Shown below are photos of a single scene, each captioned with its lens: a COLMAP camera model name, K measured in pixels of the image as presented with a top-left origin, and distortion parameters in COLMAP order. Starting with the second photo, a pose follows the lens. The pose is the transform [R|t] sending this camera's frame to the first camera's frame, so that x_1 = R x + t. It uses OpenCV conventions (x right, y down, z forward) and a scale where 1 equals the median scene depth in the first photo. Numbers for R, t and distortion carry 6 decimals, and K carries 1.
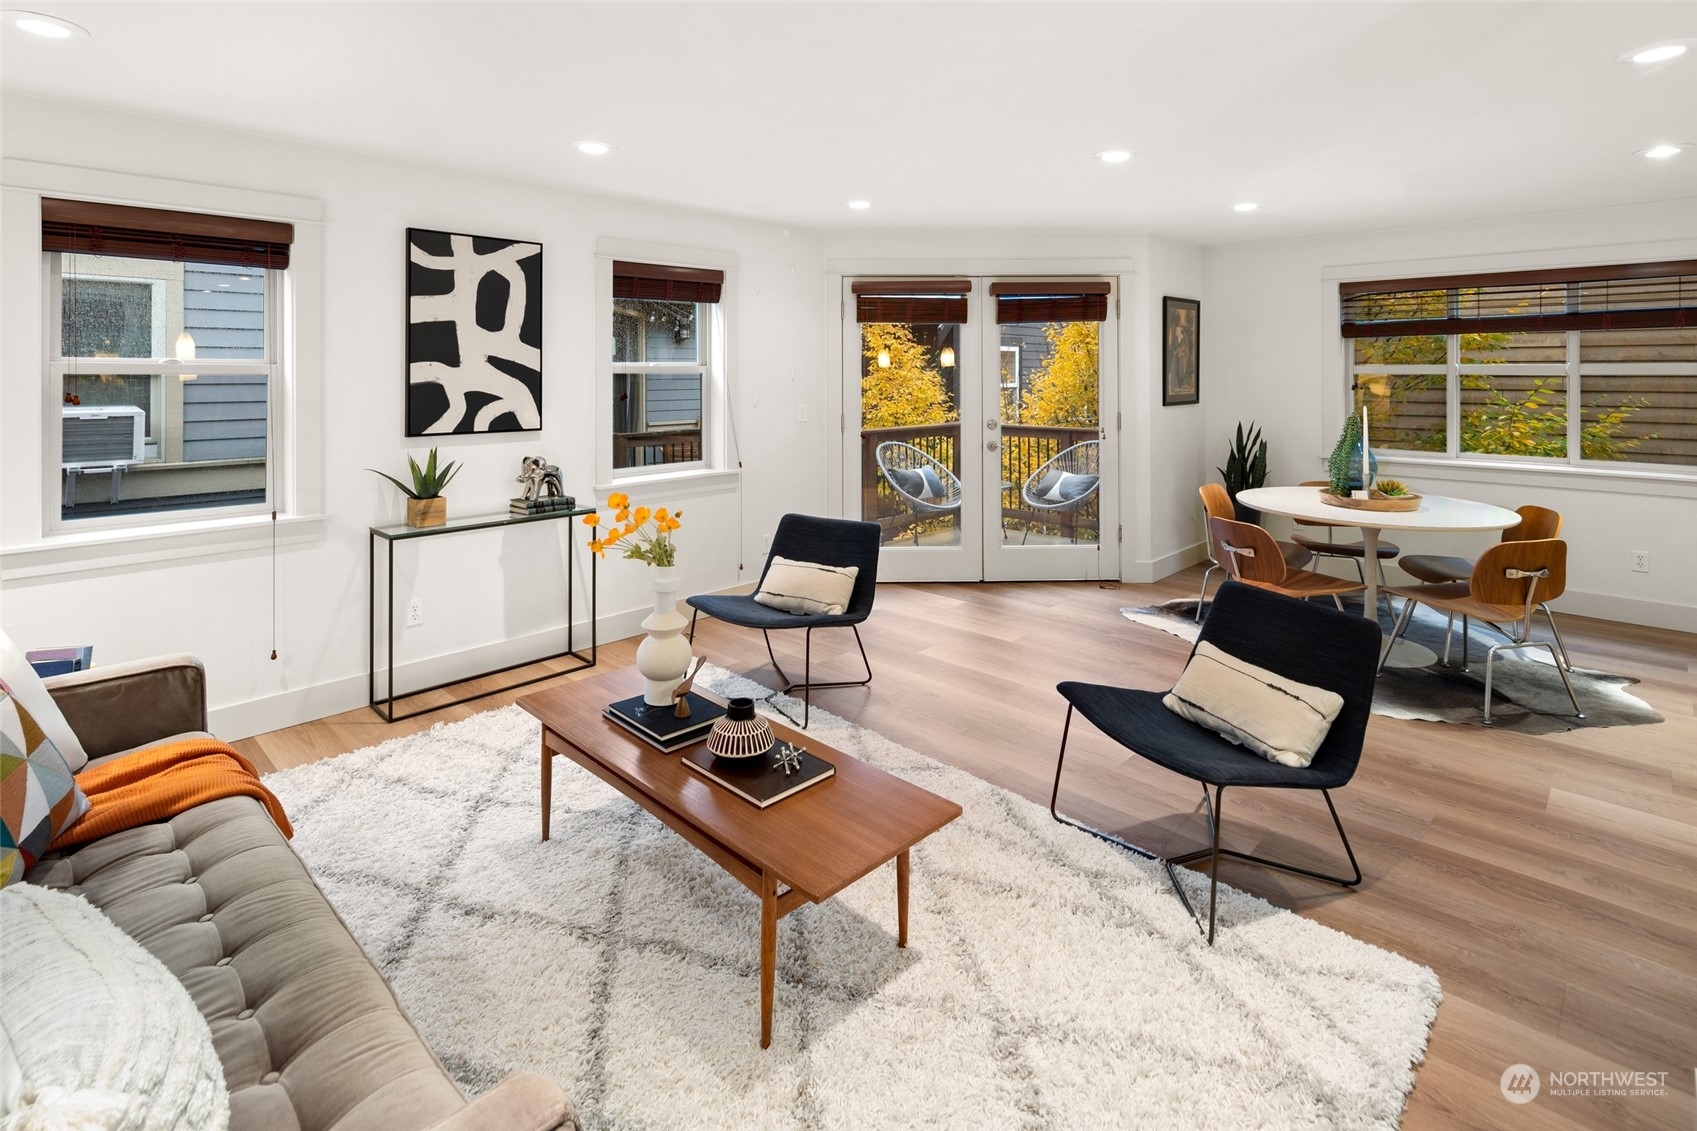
lens RADIAL K [[829.1, 0, 844.5], [0, 829.1, 369.4], [0, 0, 1]] dist [0.000865, -0.000076]
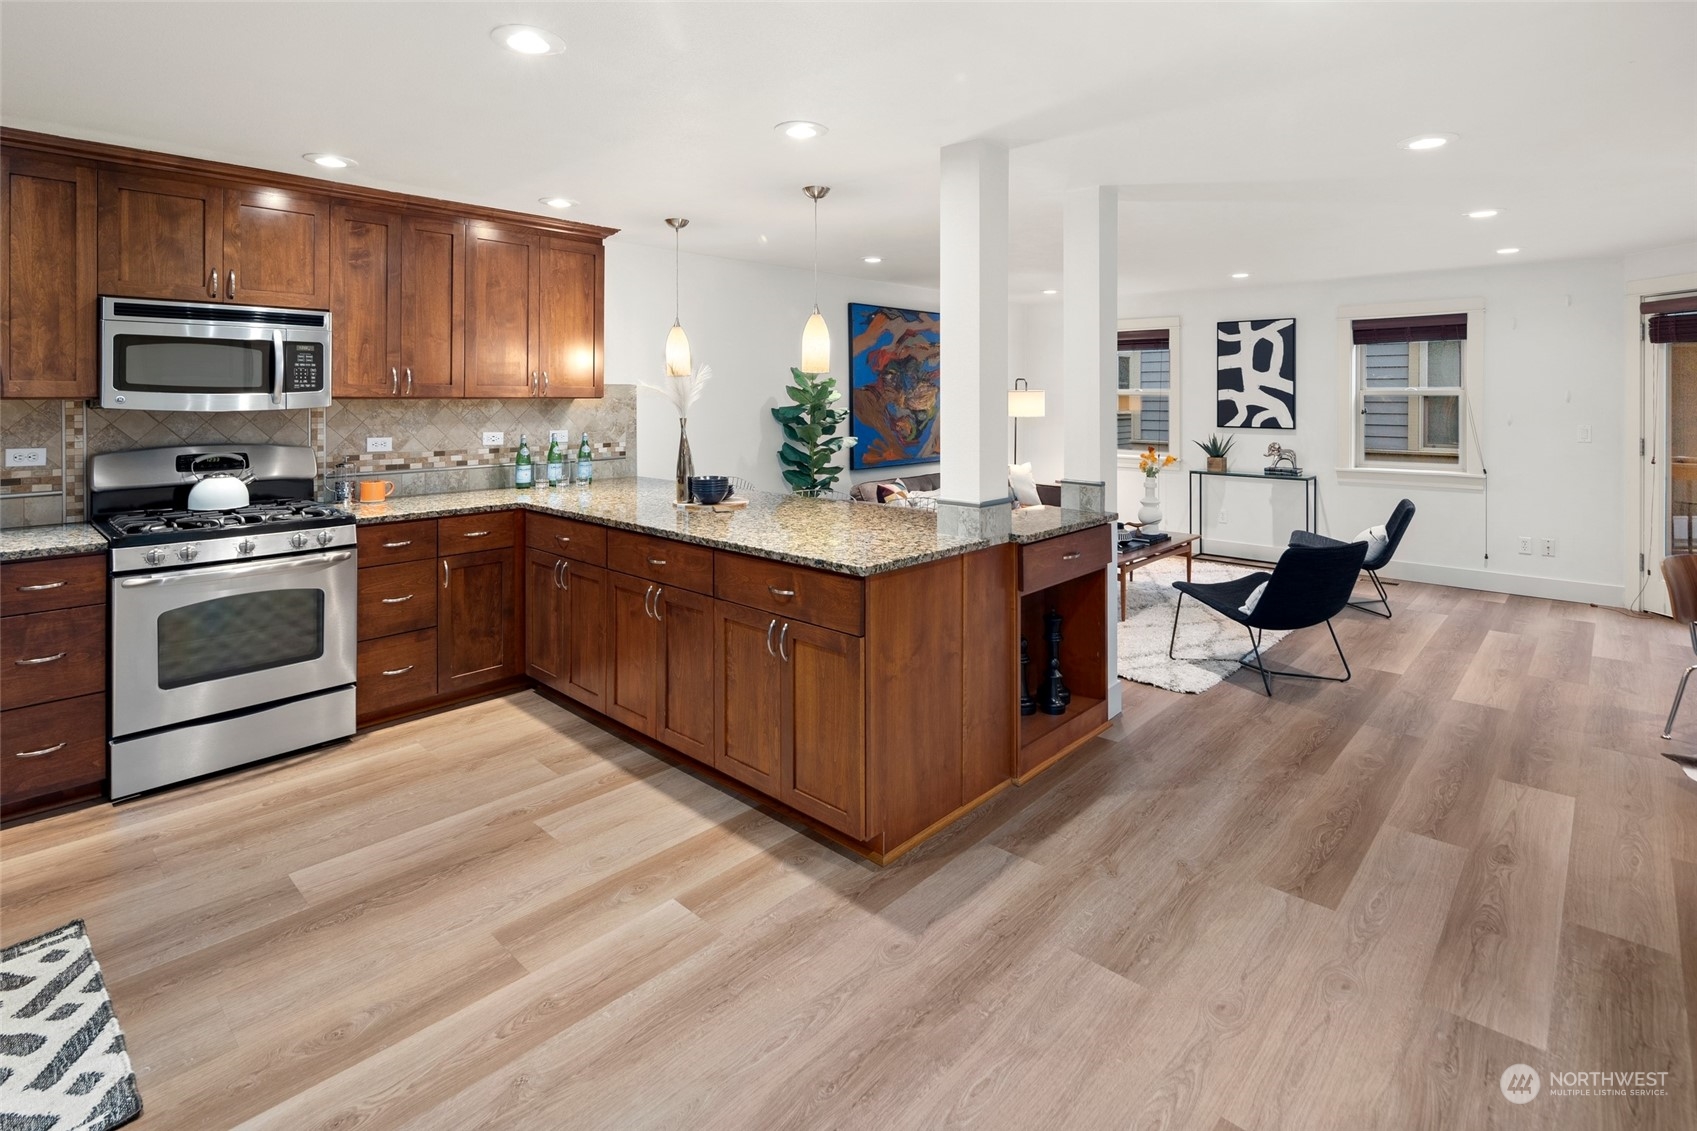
lens RADIAL K [[833.6, 0, 843.9], [0, 833.6, 395.8], [0, 0, 1]] dist [0.001221, -0.000455]
pose [[0.019013, 0.003248, -0.999814, 1.390056], [0.003650, 0.999988, 0.003318, -0.003771], [0.999813, -0.003712, 0.019000, 0.058433]]
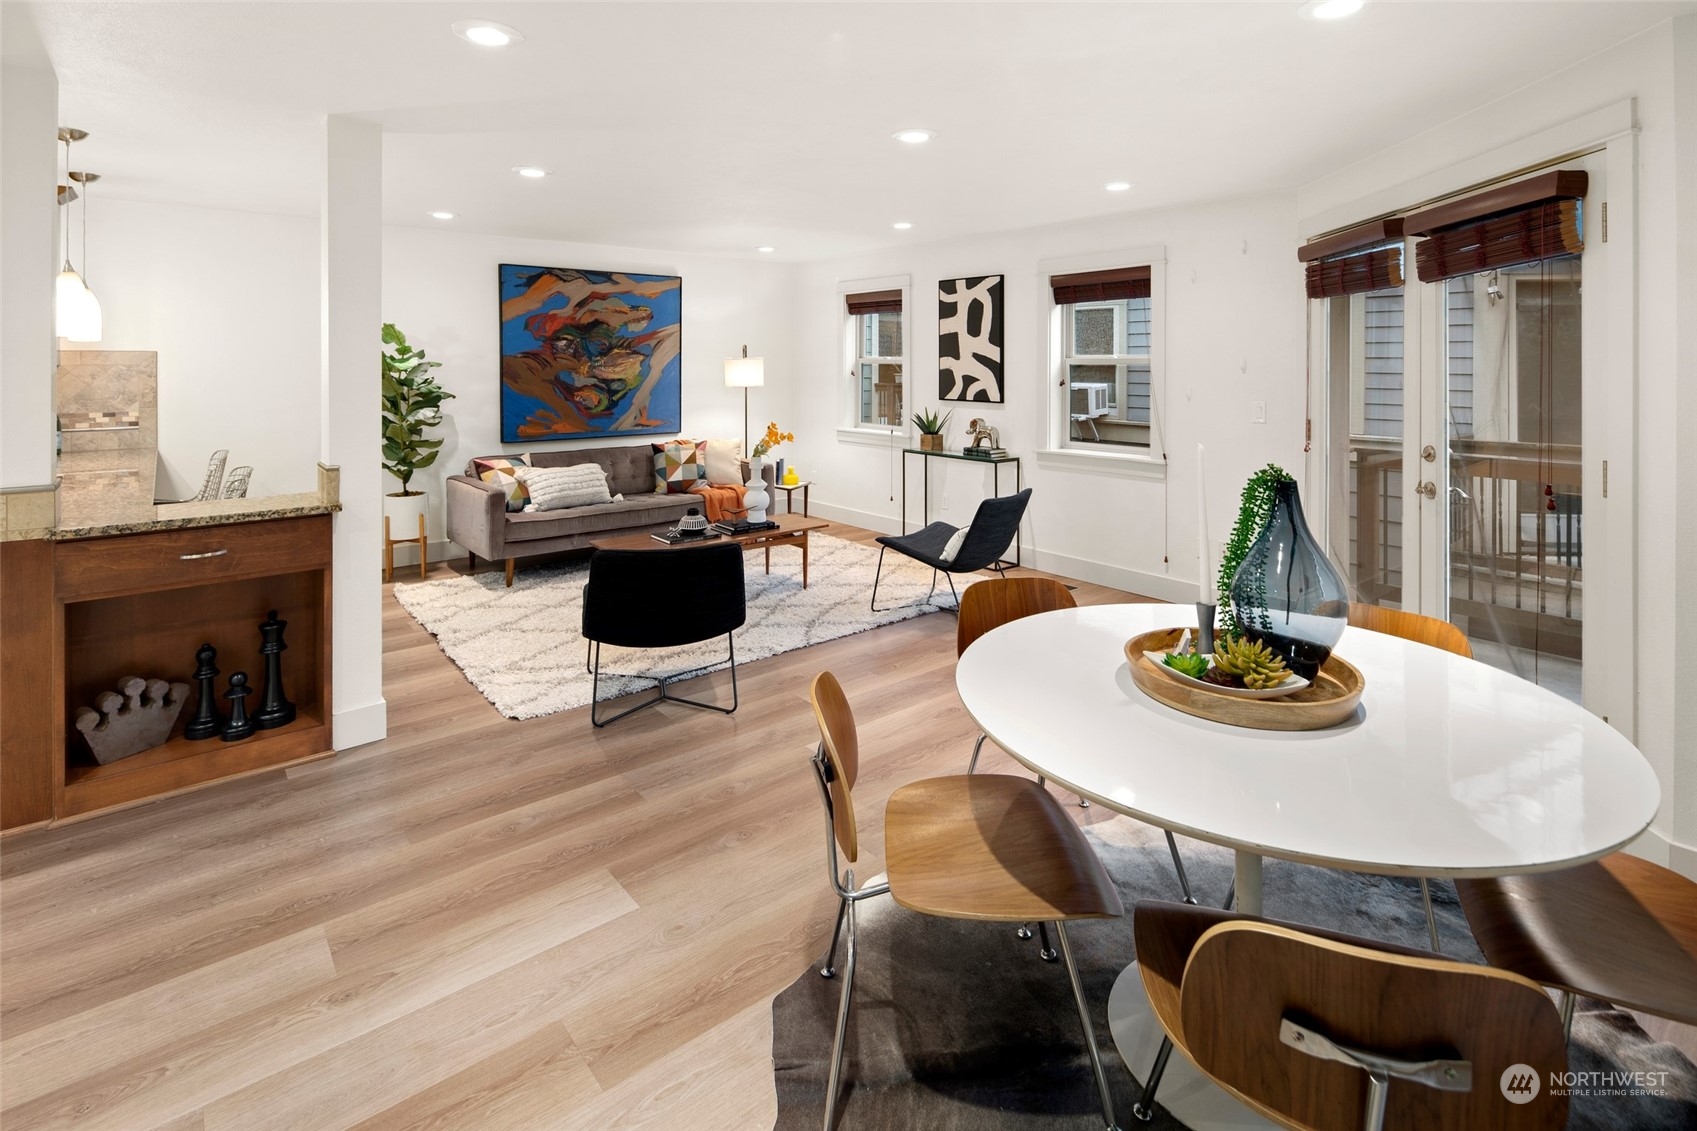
lens RADIAL K [[818.5, 0, 844.2], [0, 818.5, 365.7], [0, 0, 1]] dist [-0.006183, -0.001033]
pose [[-0.110806, 0.005249, -0.993828, 1.159840], [0.002138, 0.999985, 0.005043, -0.000152], [0.993840, -0.001566, -0.110816, 0.941344]]
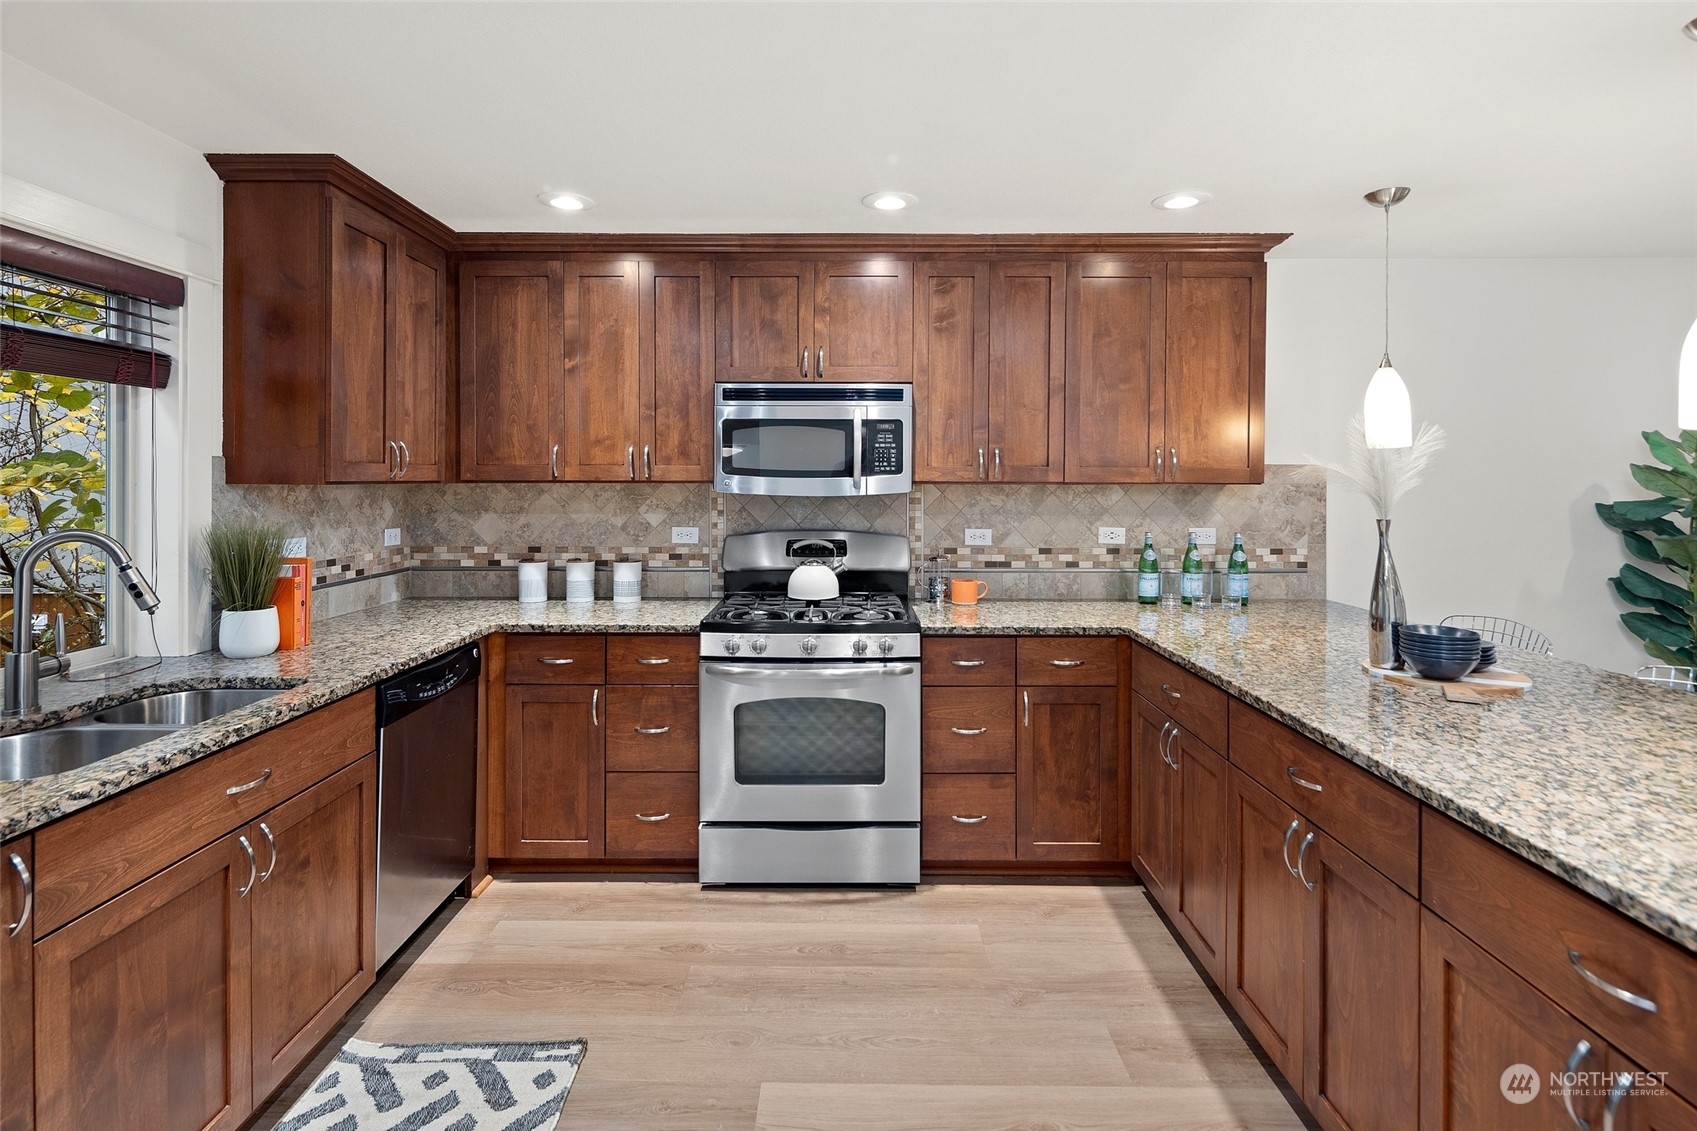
lens RADIAL K [[827.3, 0, 840.6], [0, 827.3, 488.0], [0, 0, 1]] dist [0.003315, -0.001108]
pose [[-0.724367, 0.007066, -0.689379, 1.047329], [0.002848, 0.999970, 0.007256, -0.001060], [0.689409, 0.003293, -0.724365, 0.039866]]
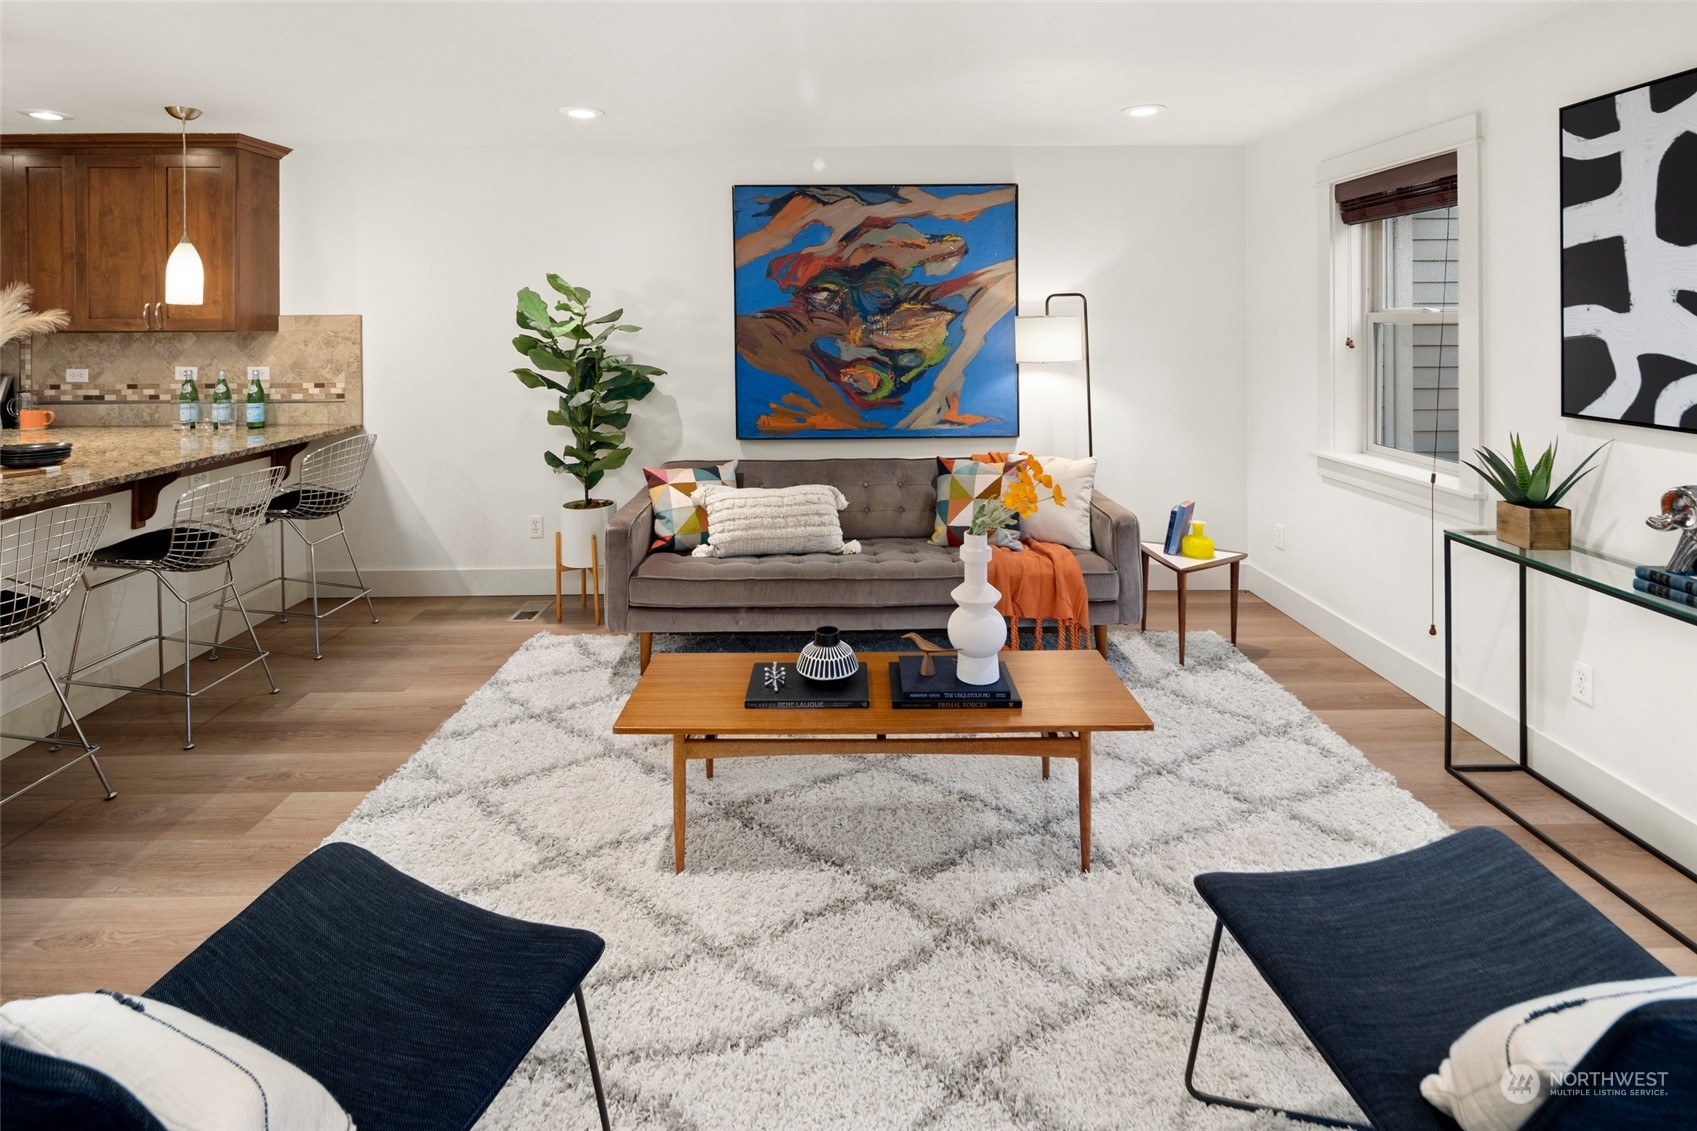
lens RADIAL K [[826.5, 0, 840.5], [0, 826.5, 329.0], [0, 0, 1]] dist [-0.000687, -0.000027]
pose [[-0.712692, 0.010315, -0.701401, 0.352509], [0.009312, 0.999943, 0.005244, 0.000829], [0.701415, -0.002794, -0.712748, 1.013361]]
